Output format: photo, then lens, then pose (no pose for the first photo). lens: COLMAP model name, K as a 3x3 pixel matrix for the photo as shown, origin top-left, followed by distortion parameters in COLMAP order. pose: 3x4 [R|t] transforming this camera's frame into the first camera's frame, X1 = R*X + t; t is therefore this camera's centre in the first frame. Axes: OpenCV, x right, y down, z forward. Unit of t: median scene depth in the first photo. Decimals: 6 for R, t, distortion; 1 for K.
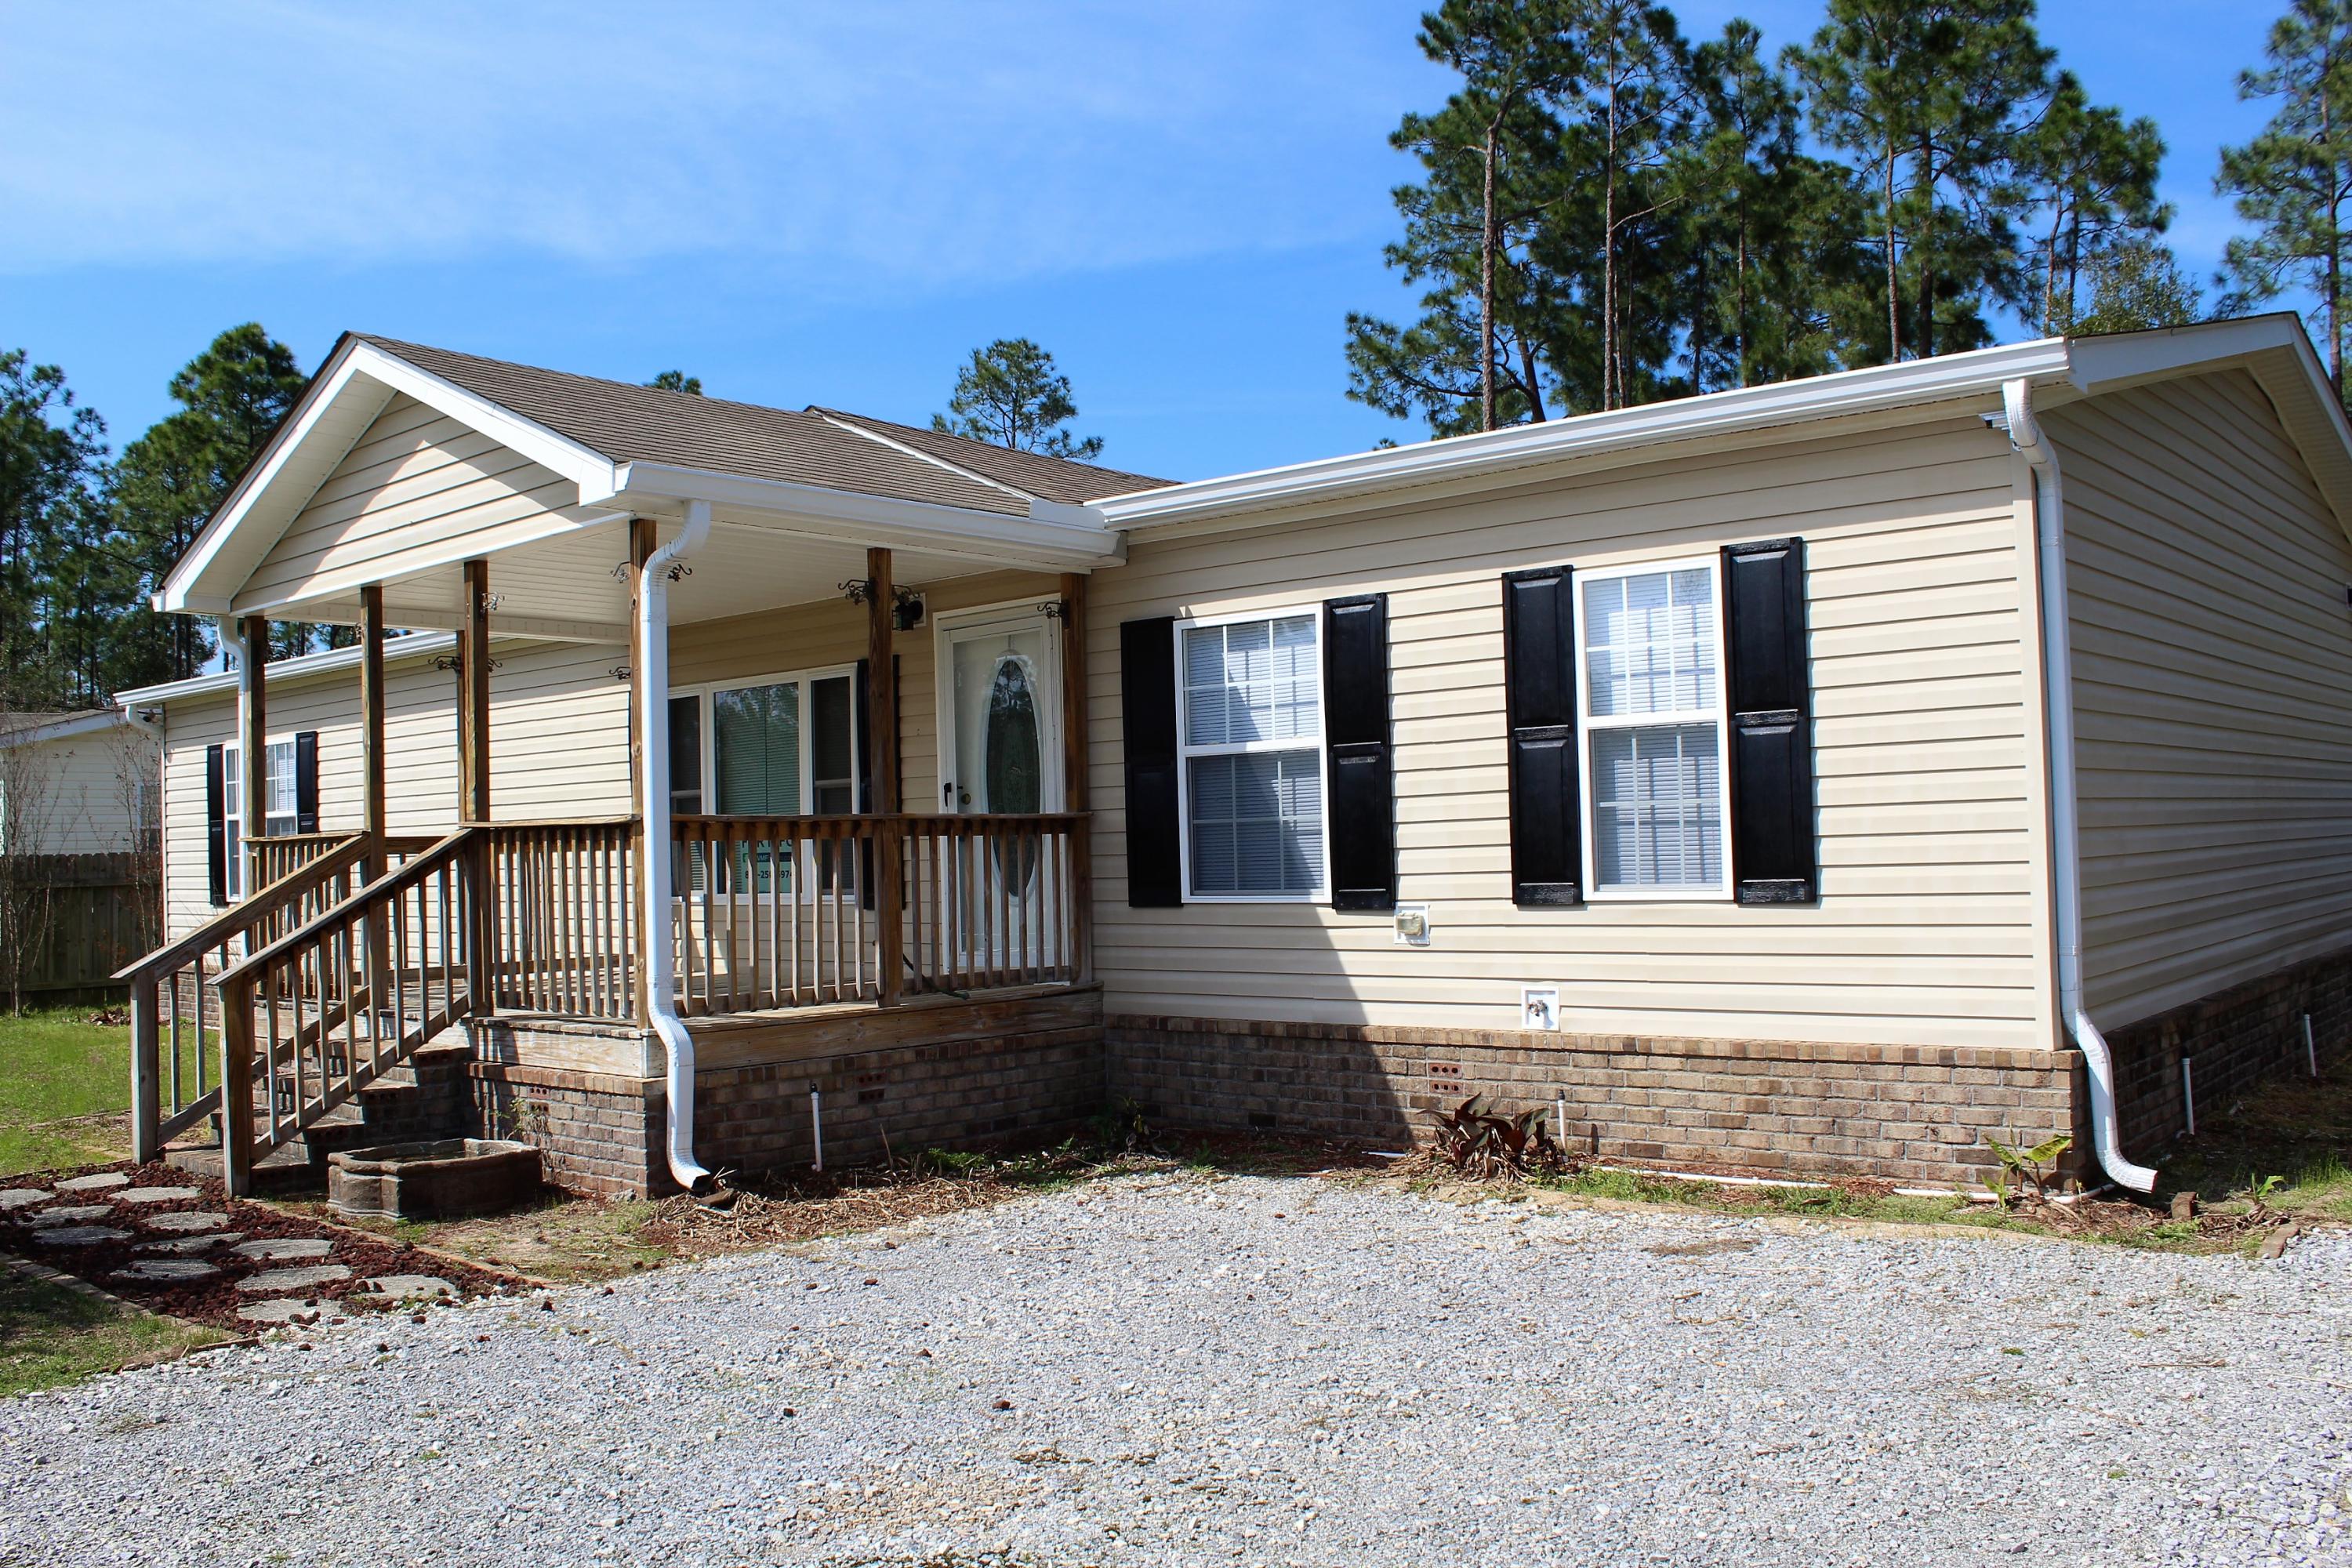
lens RADIAL K [[2000.6, 0, 1176.0], [0, 2000.6, 784.0], [0, 0, 1]] dist [-0.156229, 0.113661]
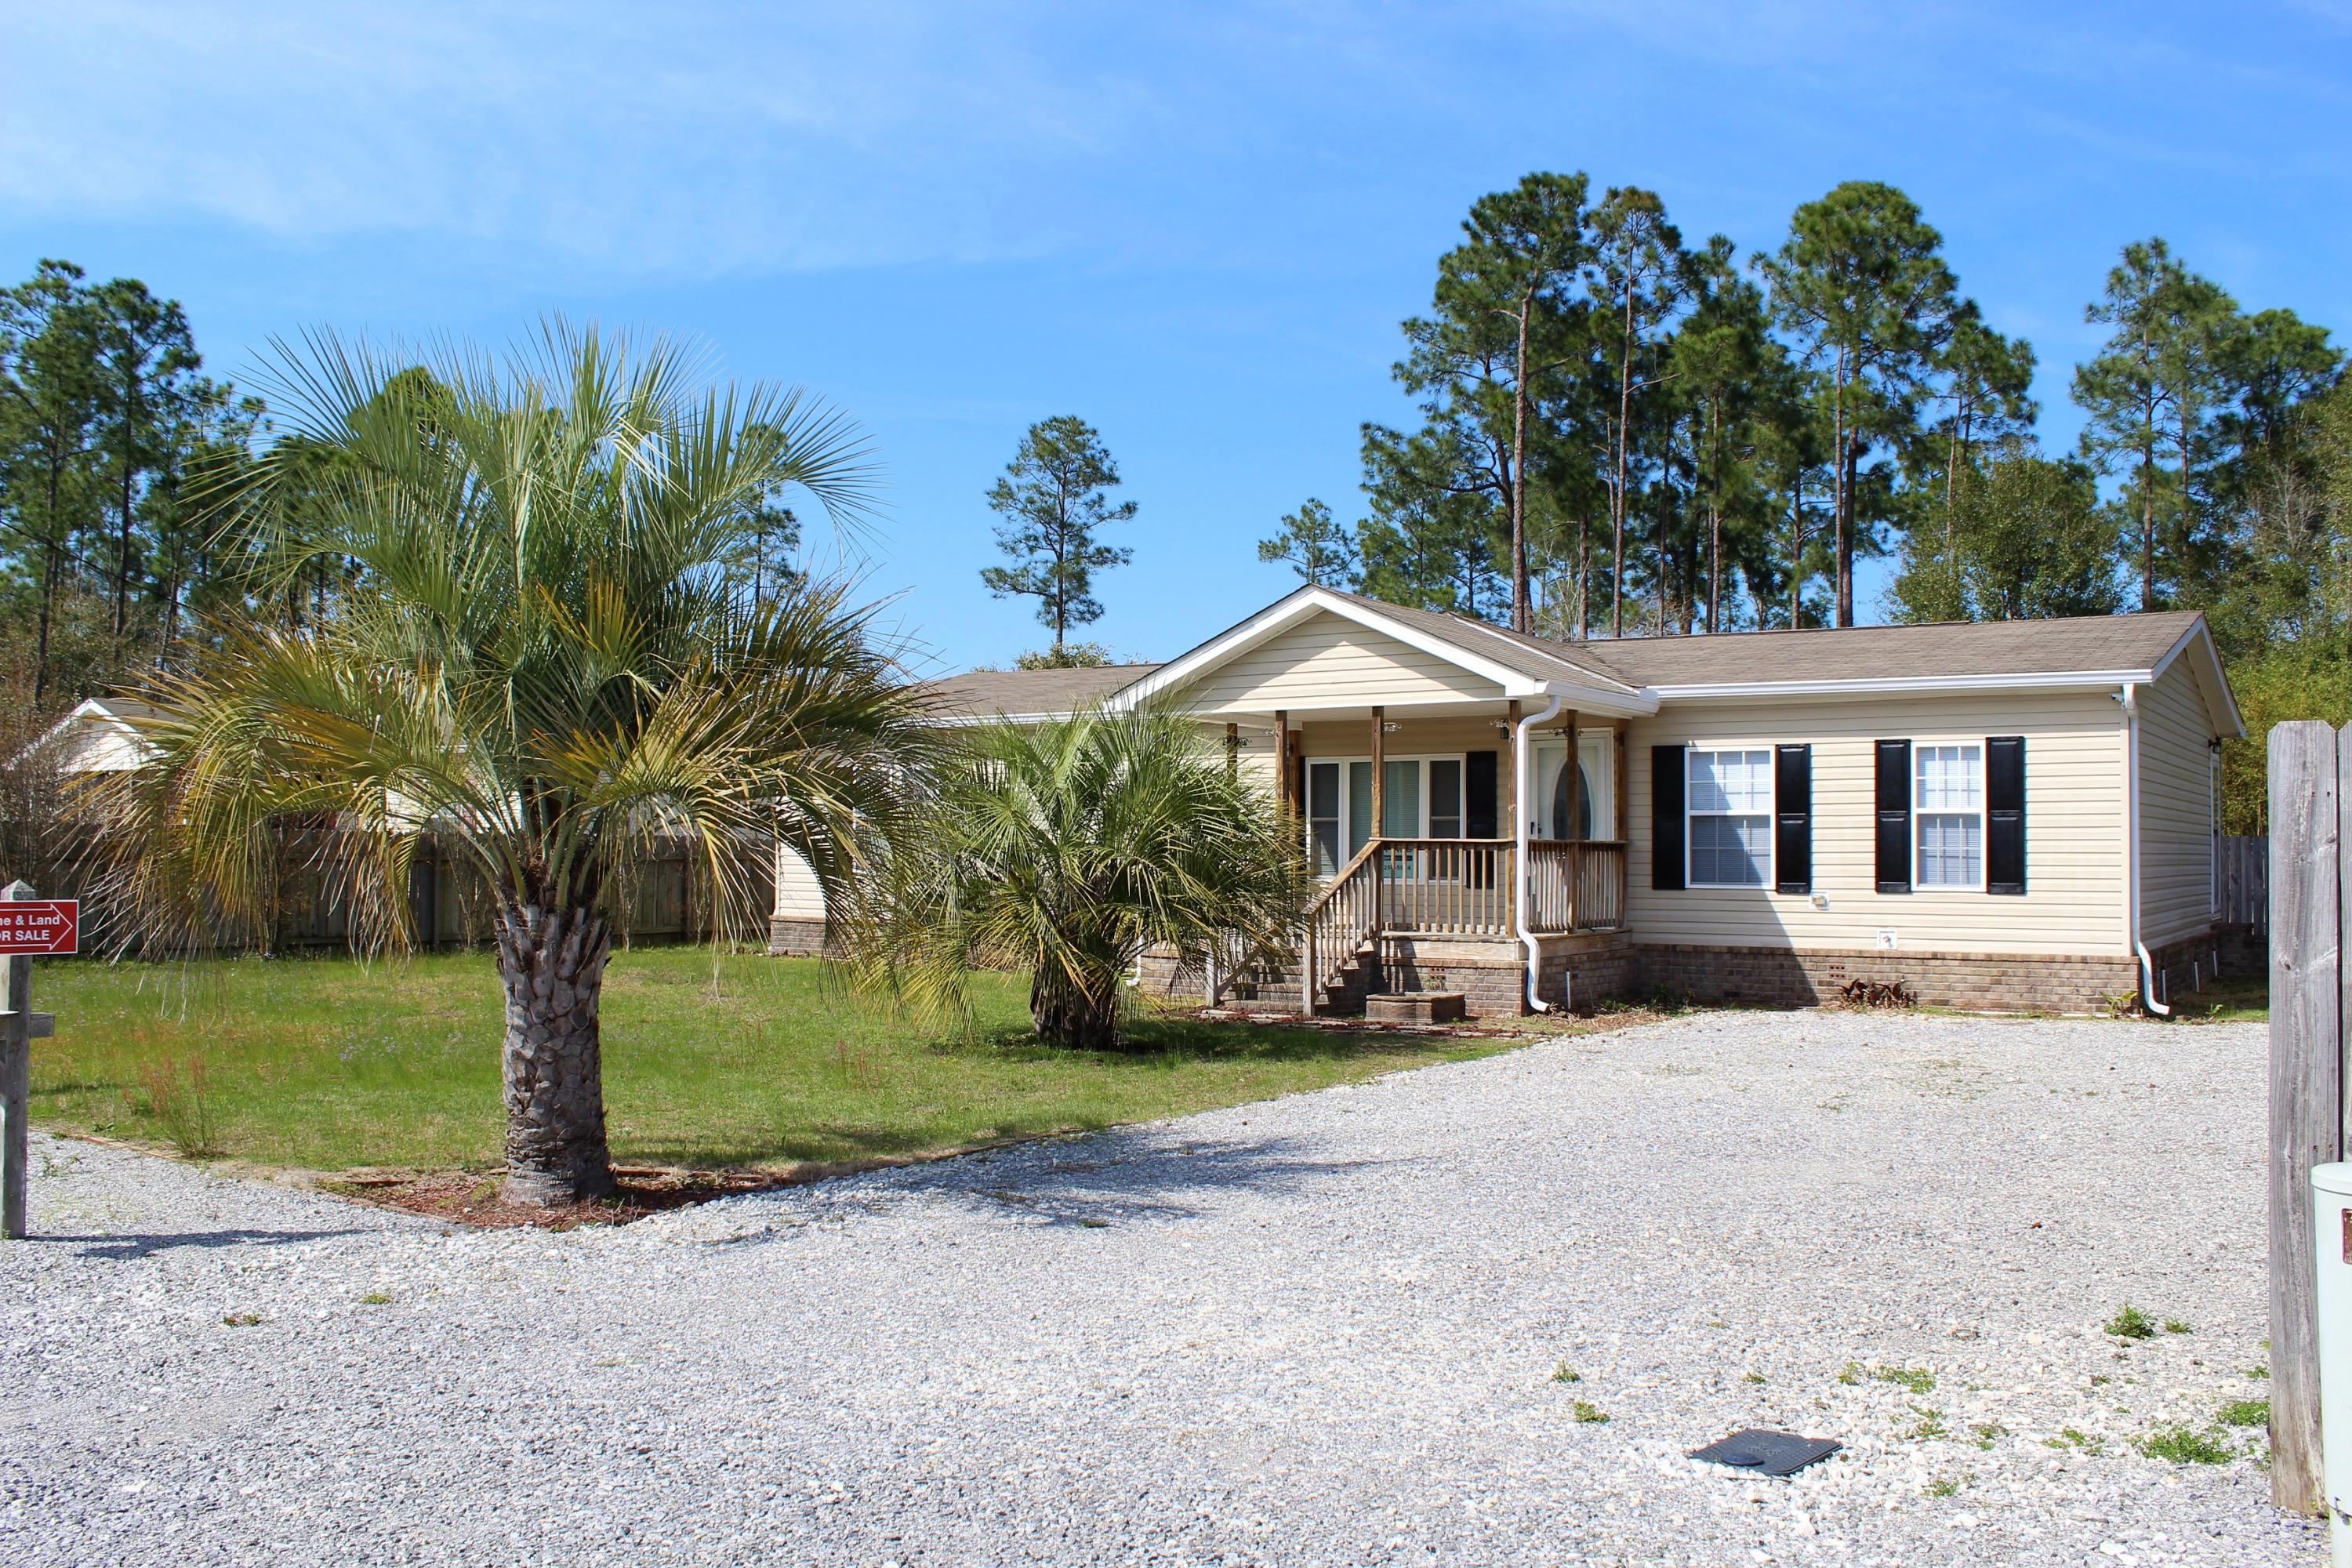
lens RADIAL K [[2000.6, 0, 1176.0], [0, 2000.6, 784.0], [0, 0, 1]] dist [-0.156229, 0.113661]
pose [[0.992889, 0.038749, 0.112564, -0.809975], [-0.038284, 0.999247, -0.006285, -0.014204], [-0.112722, 0.001931, 0.993625, -1.018252]]
